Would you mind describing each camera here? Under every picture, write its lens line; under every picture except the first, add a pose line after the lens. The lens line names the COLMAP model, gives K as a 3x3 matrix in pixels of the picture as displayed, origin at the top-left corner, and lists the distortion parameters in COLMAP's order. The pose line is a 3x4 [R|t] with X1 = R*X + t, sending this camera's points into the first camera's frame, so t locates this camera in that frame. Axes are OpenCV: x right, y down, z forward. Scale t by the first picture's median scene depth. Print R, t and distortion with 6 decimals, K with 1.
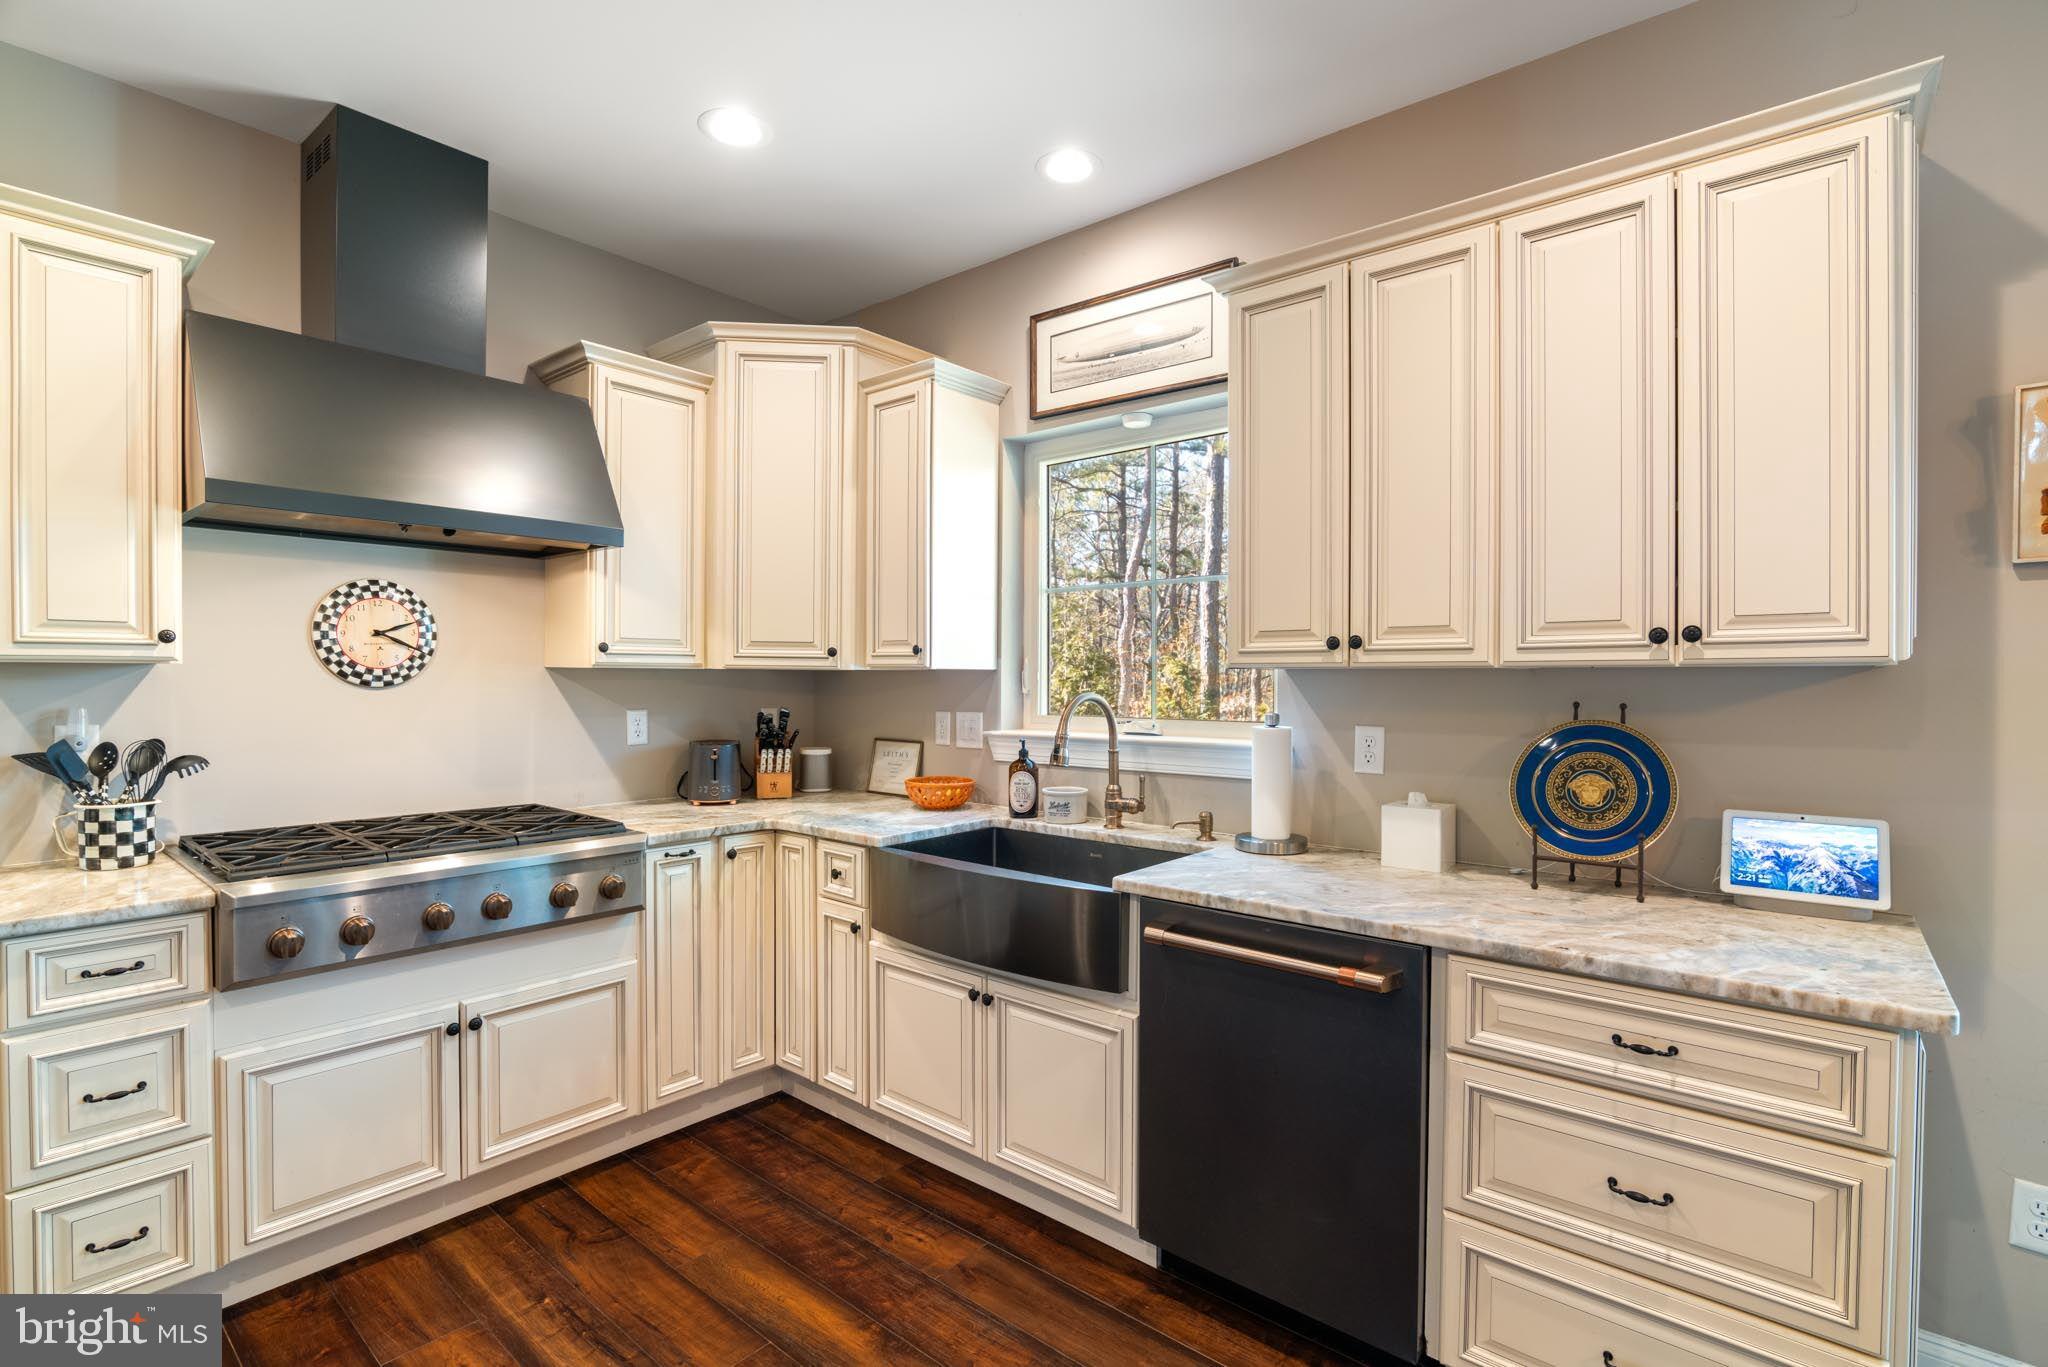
lens RADIAL K [[931.4, 0, 1019.6], [0, 931.4, 697.9], [0, 0, 1]] dist [-0.009473, -0.001300]
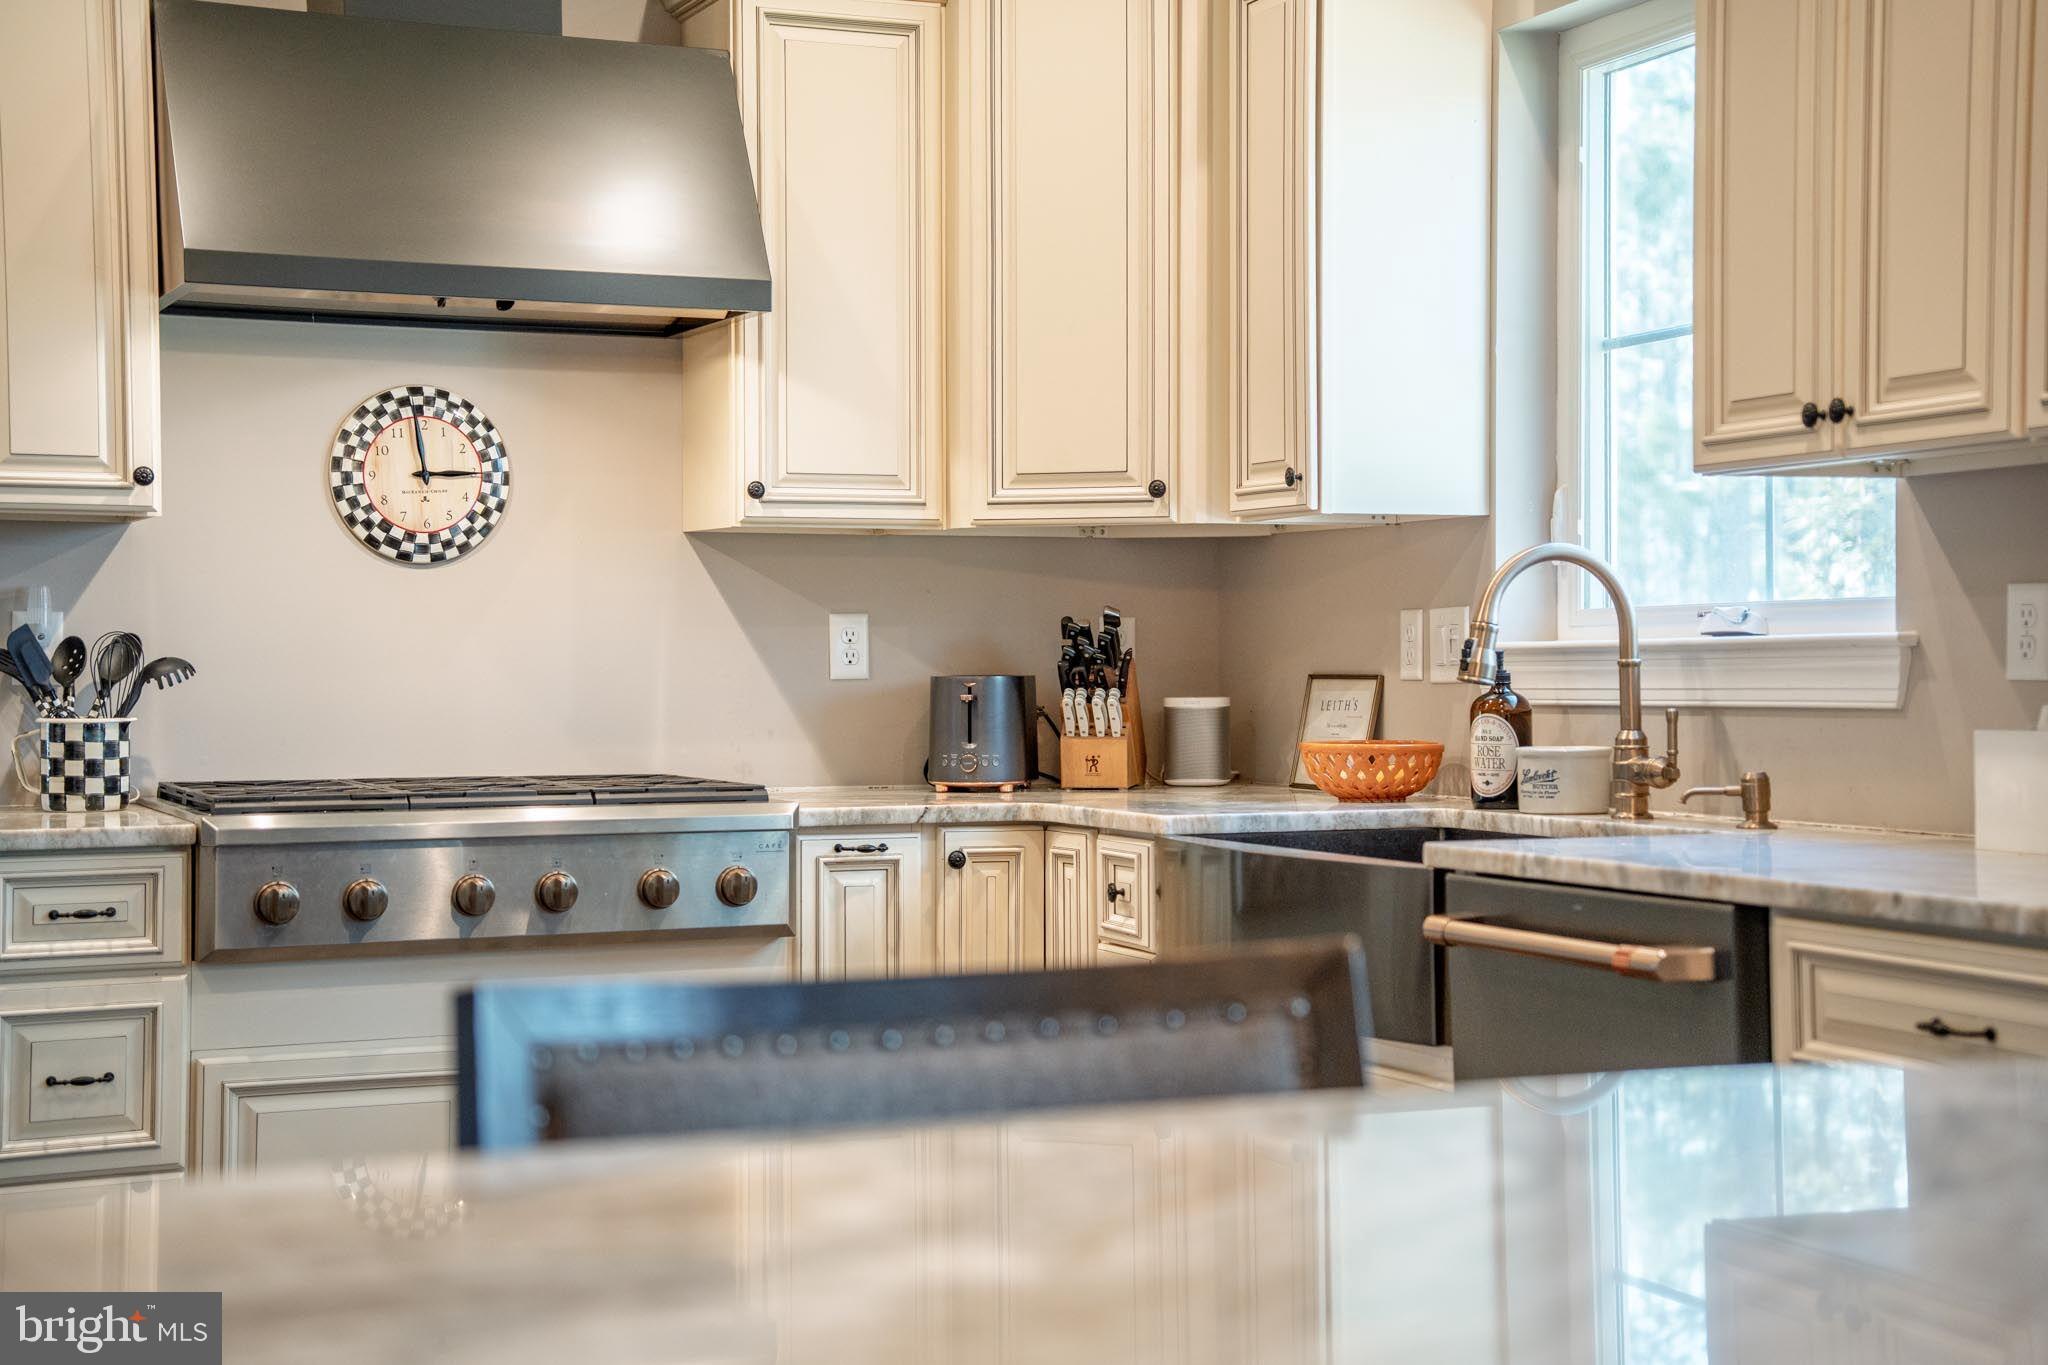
lens RADIAL K [[3000.0, 0, 1021.6], [0, 3000.0, 684.1], [0, 0, 1]] dist [0.258295, 0.000000]
pose [[0.892940, -0.004054, -0.450158, 0.558070], [-0.000743, 0.999945, -0.010478, 0.088684], [0.450176, 0.009691, 0.892887, -0.603515]]
